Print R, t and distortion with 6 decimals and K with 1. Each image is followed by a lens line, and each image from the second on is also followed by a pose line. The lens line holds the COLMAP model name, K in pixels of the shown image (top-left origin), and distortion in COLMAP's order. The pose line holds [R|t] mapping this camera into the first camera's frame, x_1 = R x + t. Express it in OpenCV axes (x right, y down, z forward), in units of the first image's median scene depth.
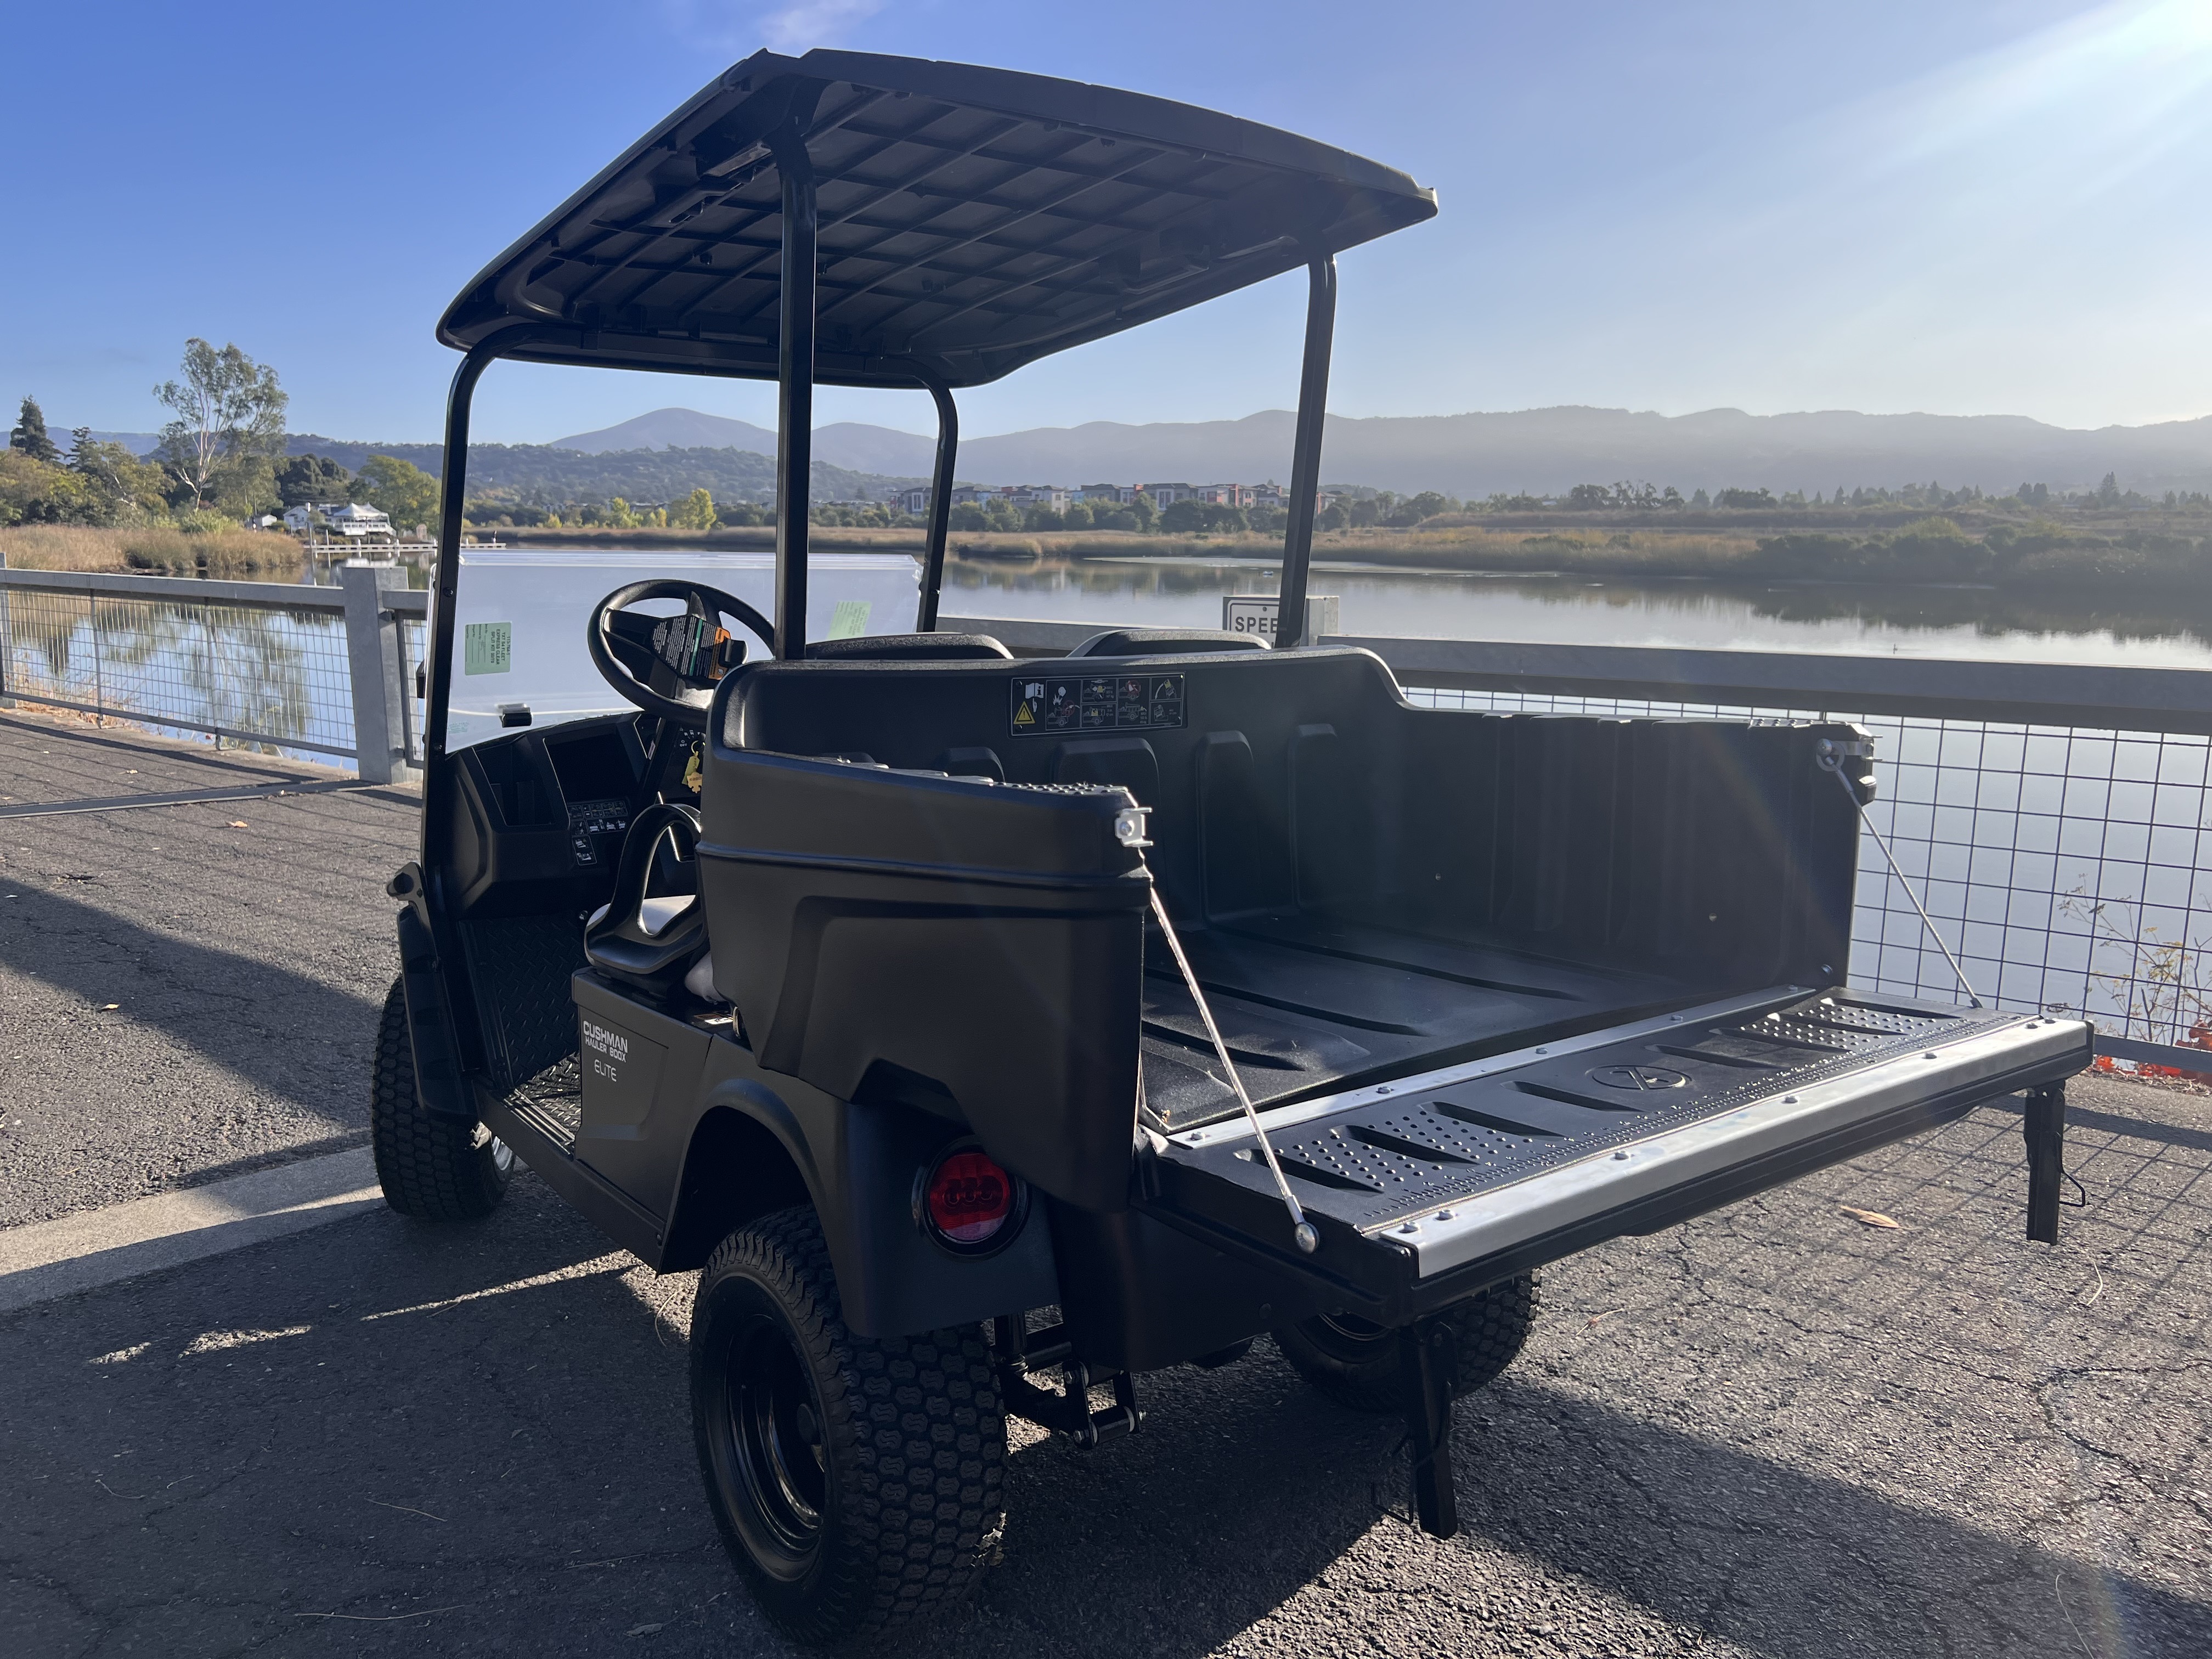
lens RADIAL K [[1645.3, 0, 1116.4], [0, 1645.3, 851.5], [0, 0, 1]] dist [0.036708, -0.045424]
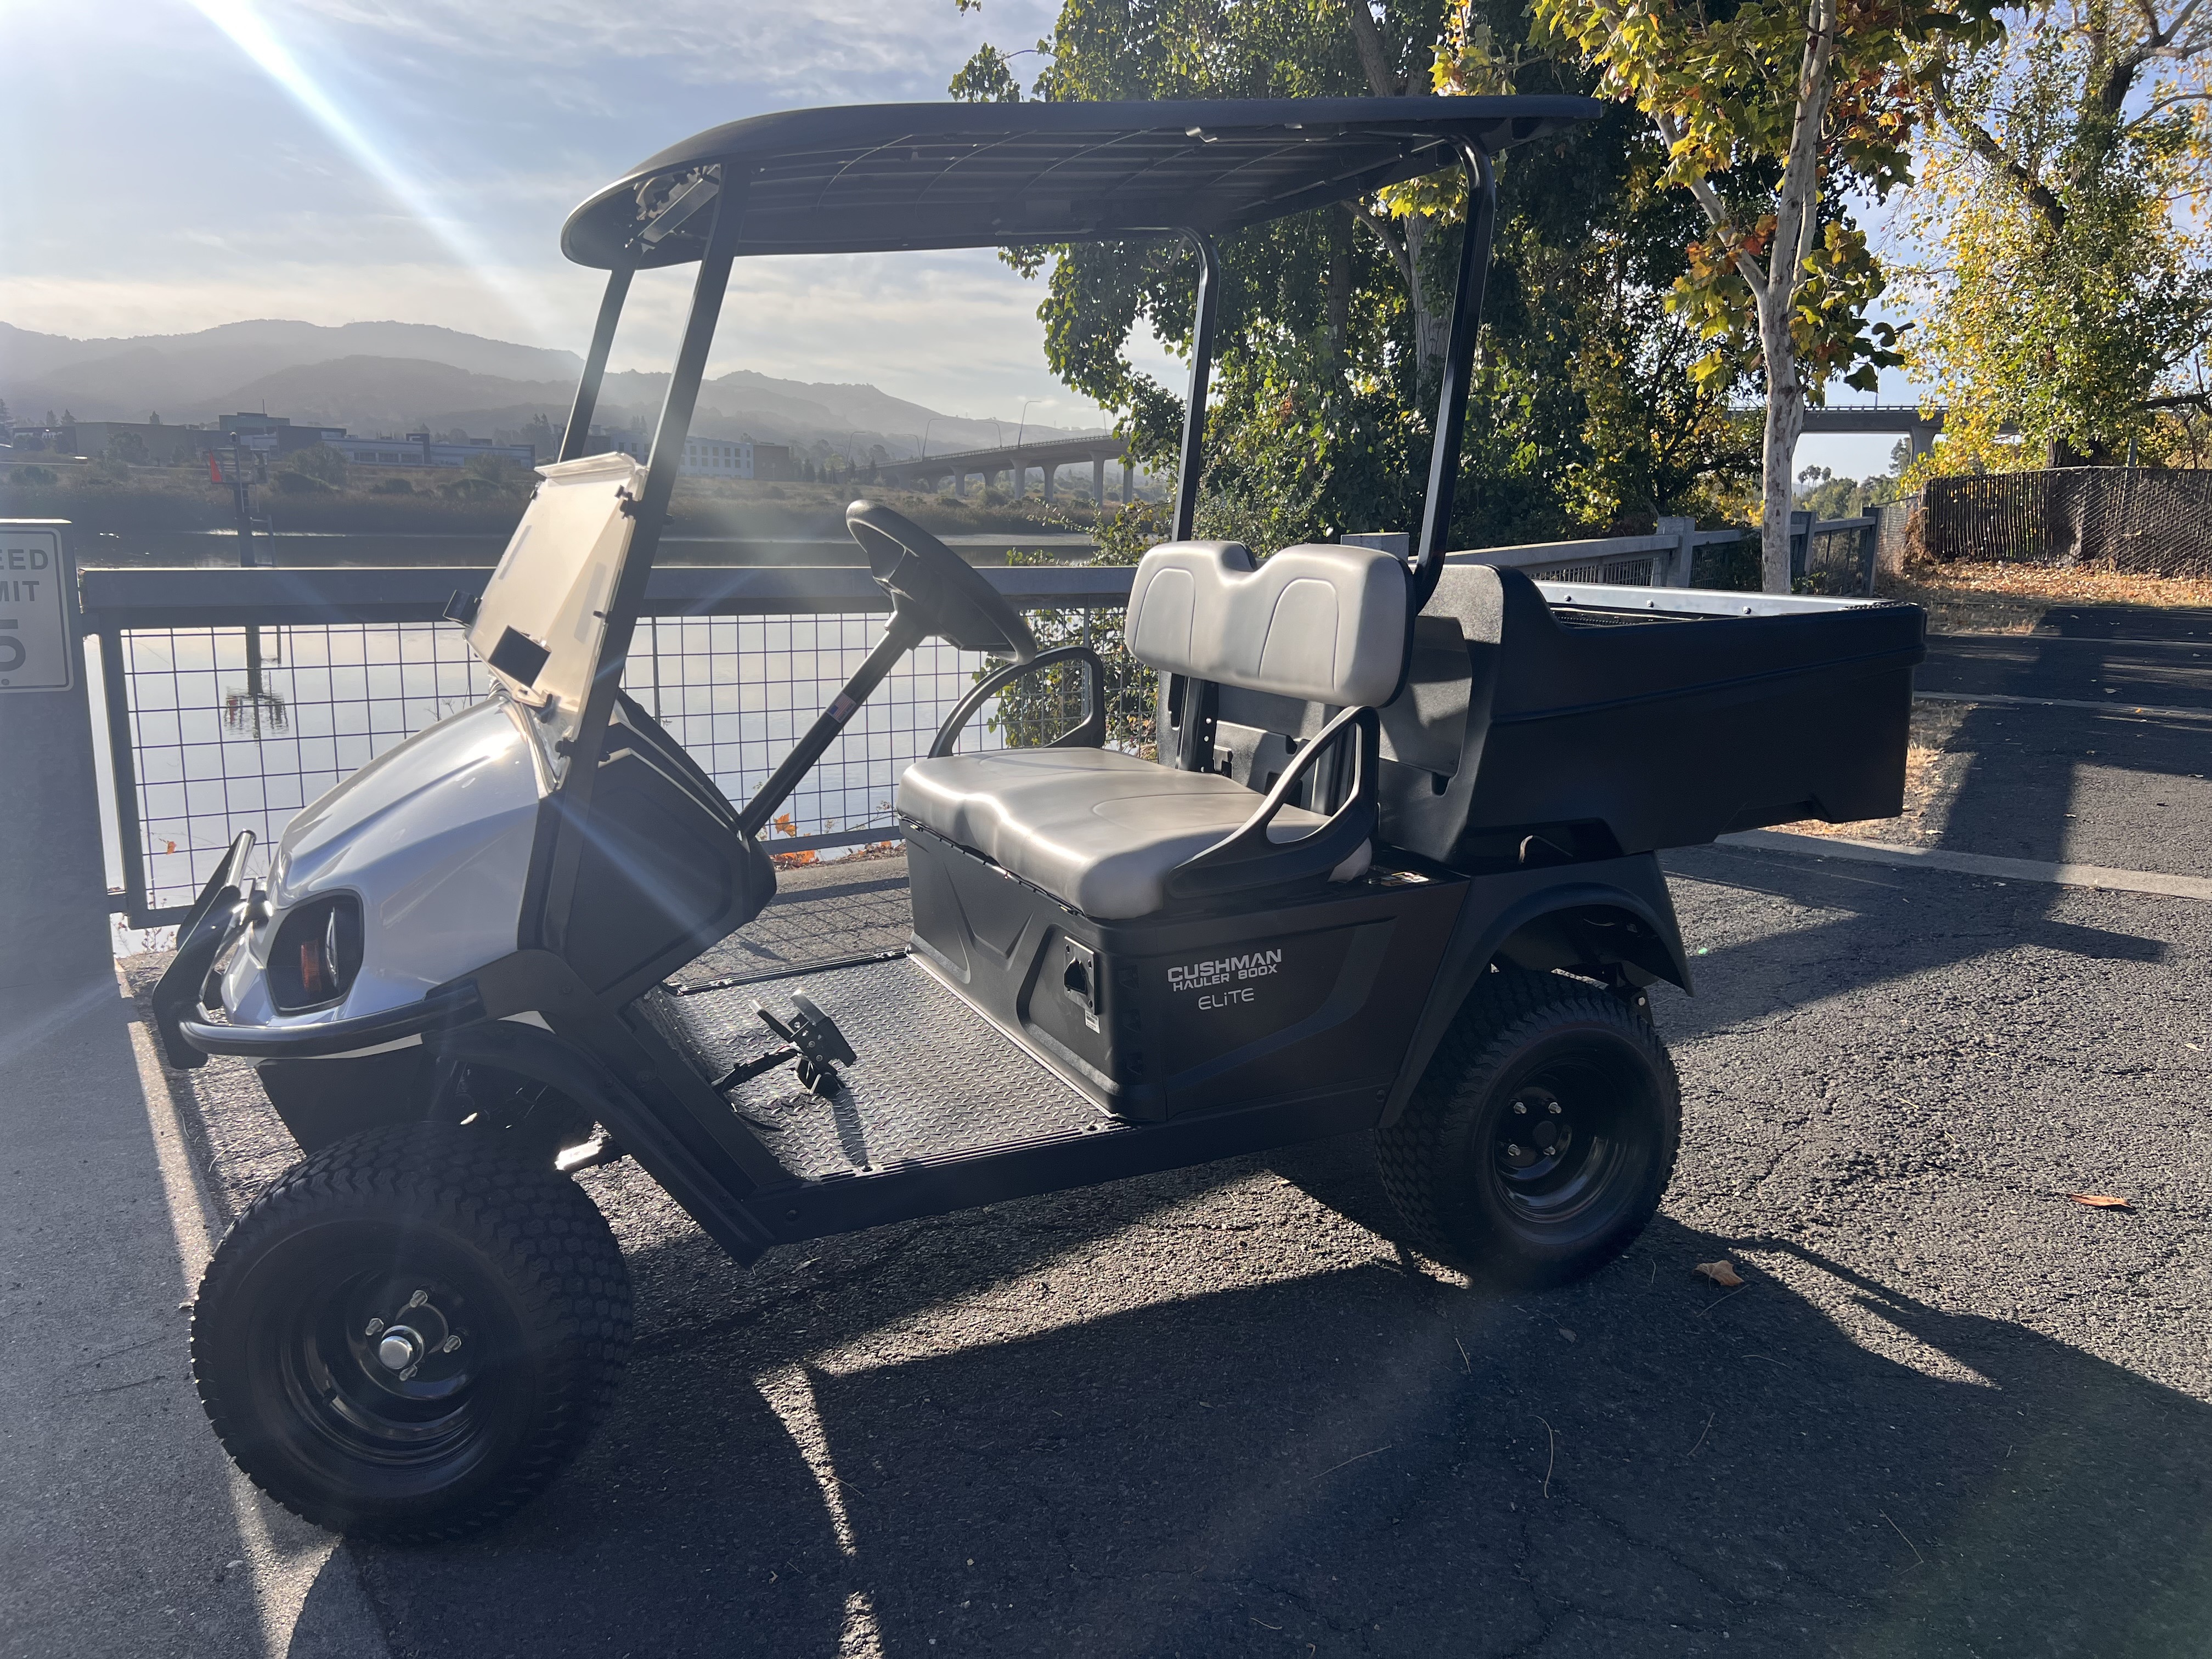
lens RADIAL K [[1645.3, 0, 1092.7], [0, 1645.3, 837.4], [0, 0, 1]] dist [0.036708, -0.045424]
pose [[0.231570, -0.187780, 0.954523, -0.971766], [0.154696, 0.975816, 0.154439, -0.098202], [-0.960440, 0.111898, 0.255018, 0.635724]]
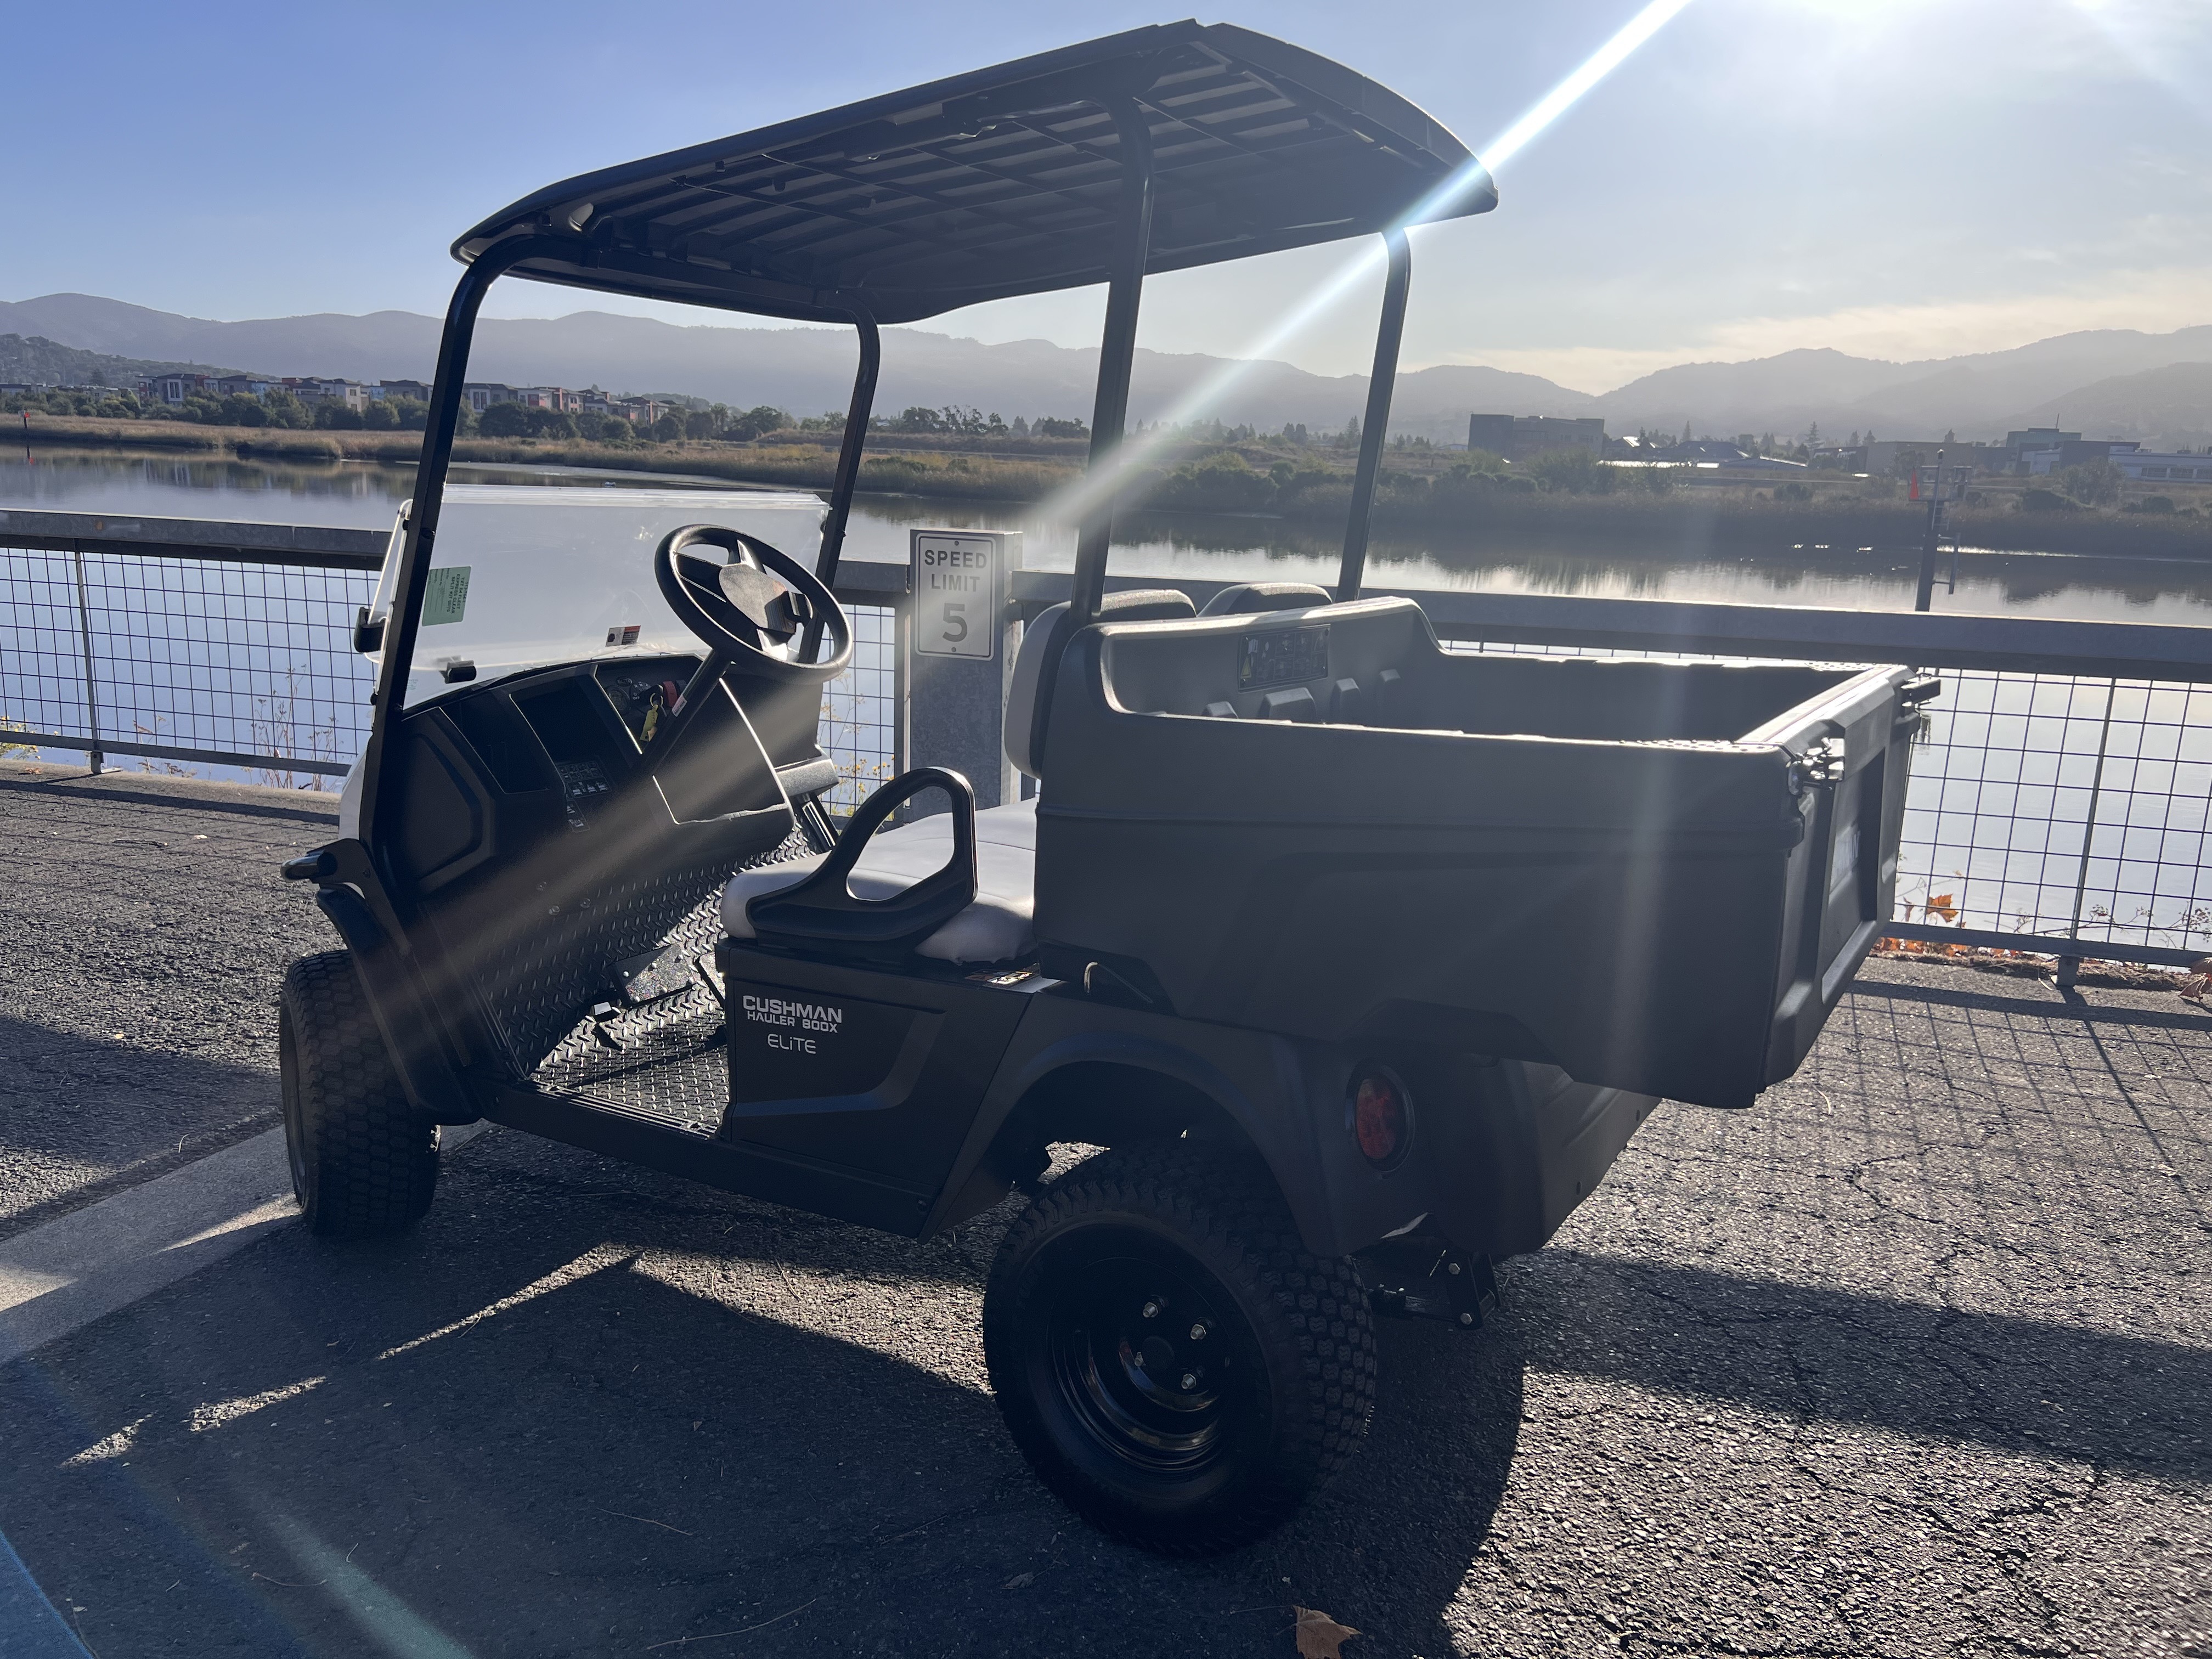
lens RADIAL K [[1645.3, 0, 1108.9], [0, 1645.3, 825.0], [0, 0, 1]] dist [0.036708, -0.045424]
pose [[0.926187, -0.050453, 0.373675, -0.382890], [0.037921, 0.998447, 0.040818, -0.021539], [-0.375154, -0.023635, 0.926661, 0.032584]]
